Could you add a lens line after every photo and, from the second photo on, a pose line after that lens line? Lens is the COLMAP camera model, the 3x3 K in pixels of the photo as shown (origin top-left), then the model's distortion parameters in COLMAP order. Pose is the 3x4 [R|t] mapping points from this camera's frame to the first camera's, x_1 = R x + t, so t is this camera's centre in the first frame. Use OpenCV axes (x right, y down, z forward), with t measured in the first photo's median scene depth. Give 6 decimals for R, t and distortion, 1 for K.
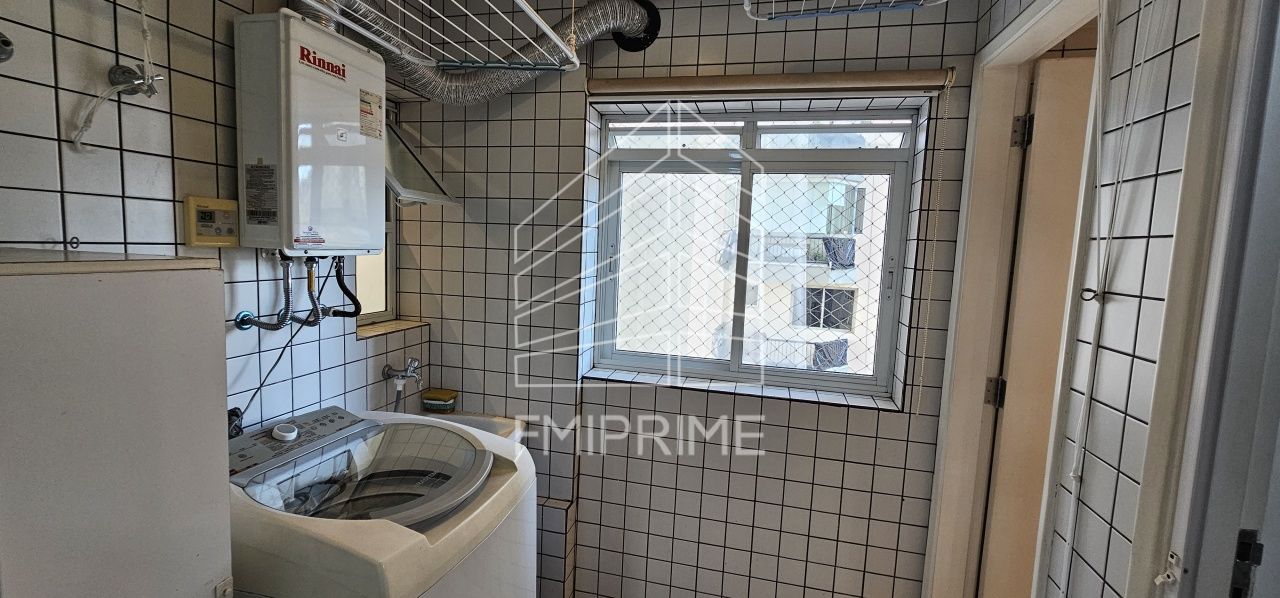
lens RADIAL K [[521.7, 0, 636.7], [0, 521.7, 295.1], [0, 0, 1]] dist [0.010646, -0.000577]
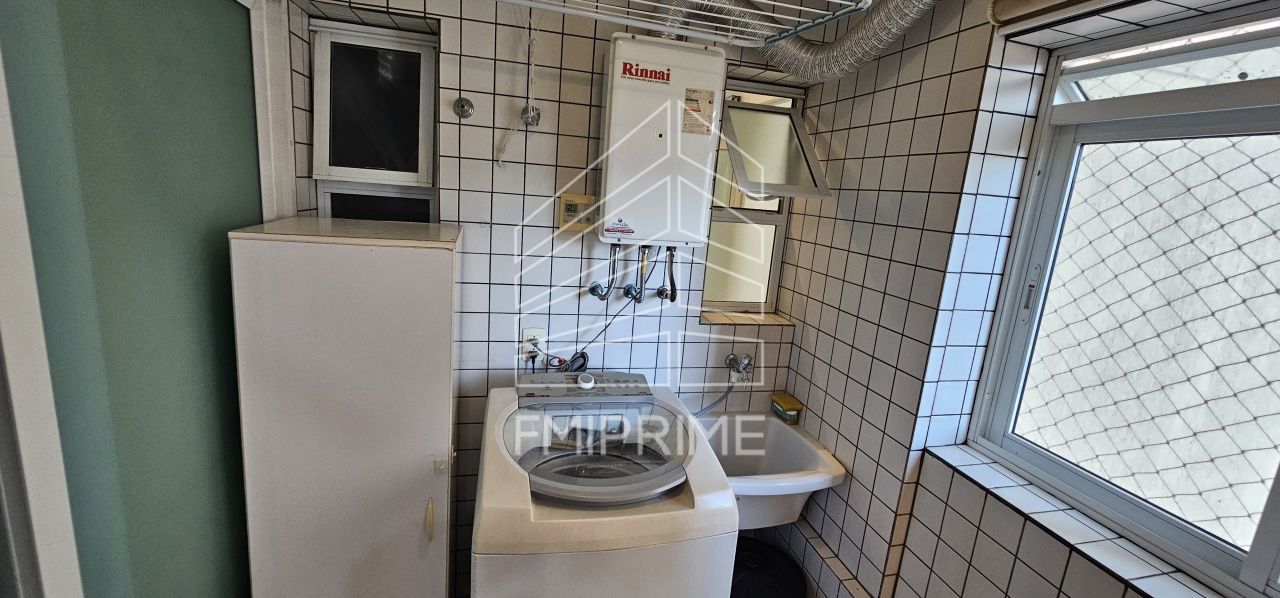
lens RADIAL K [[521.7, 0, 639.8], [0, 521.7, 295.1], [0, 0, 1]] dist [0.010646, -0.000577]
pose [[0.468210, 0.174179, -0.866280, 0.418255], [-0.147828, 0.982003, 0.117549, -0.102230], [0.871164, 0.073023, 0.485532, 0.463336]]
